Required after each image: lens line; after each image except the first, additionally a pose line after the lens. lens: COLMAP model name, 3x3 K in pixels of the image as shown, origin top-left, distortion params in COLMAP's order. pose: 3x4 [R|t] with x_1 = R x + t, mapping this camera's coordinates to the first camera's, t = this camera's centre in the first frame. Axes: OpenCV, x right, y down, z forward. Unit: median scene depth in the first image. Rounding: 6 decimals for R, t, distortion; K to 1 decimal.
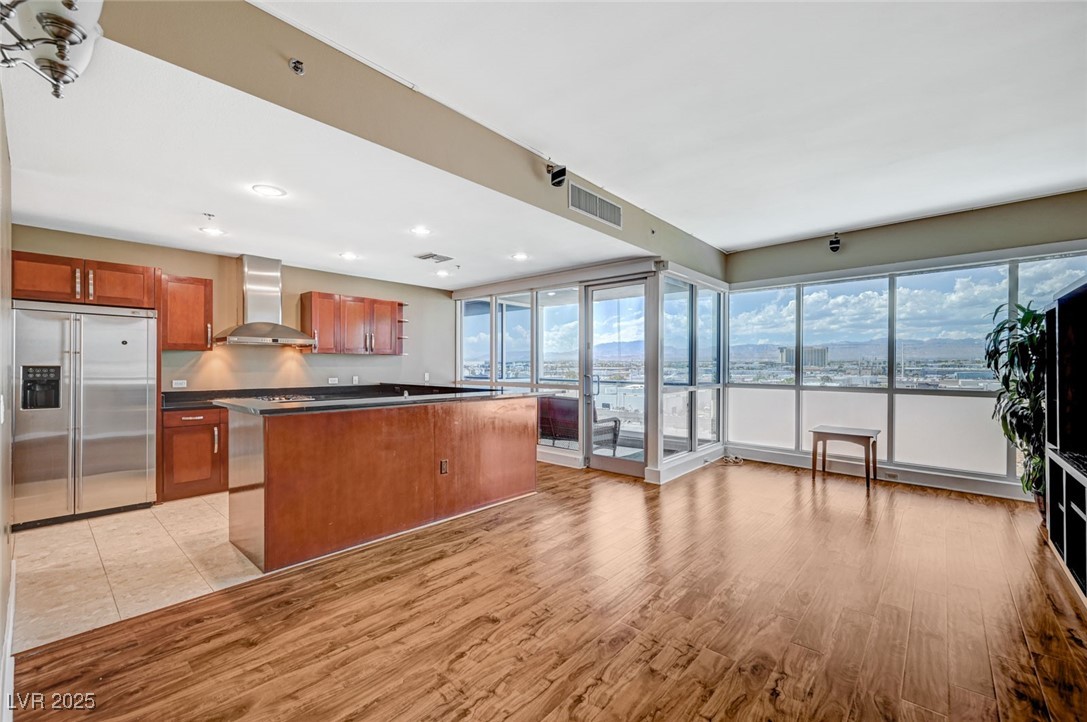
lens RADIAL K [[448.2, 0, 540.9], [0, 448.2, 369.6], [0, 0, 1]] dist [0.000525, 0.000253]
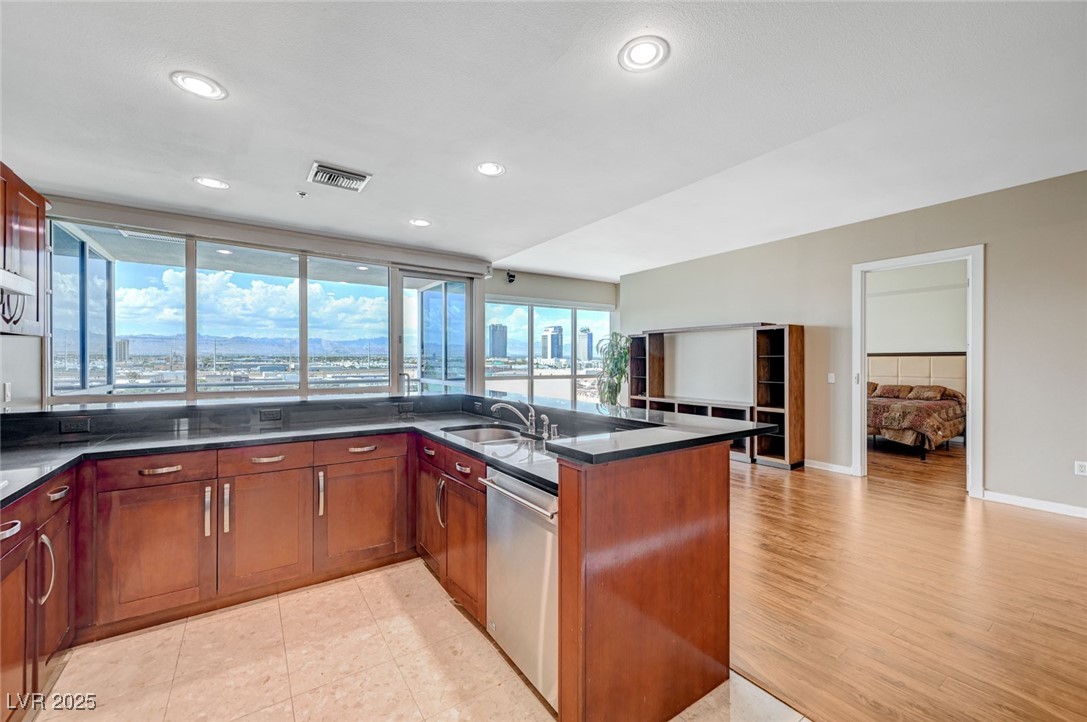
lens RADIAL K [[430.7, 0, 546.1], [0, 430.7, 362.7], [0, 0, 1]] dist [0.002146, 0.000735]
pose [[0.231113, -0.006774, 0.972903, -0.894405], [0.010206, 0.999938, 0.004538, -0.015097], [-0.972873, 0.008880, 0.231167, 0.768081]]
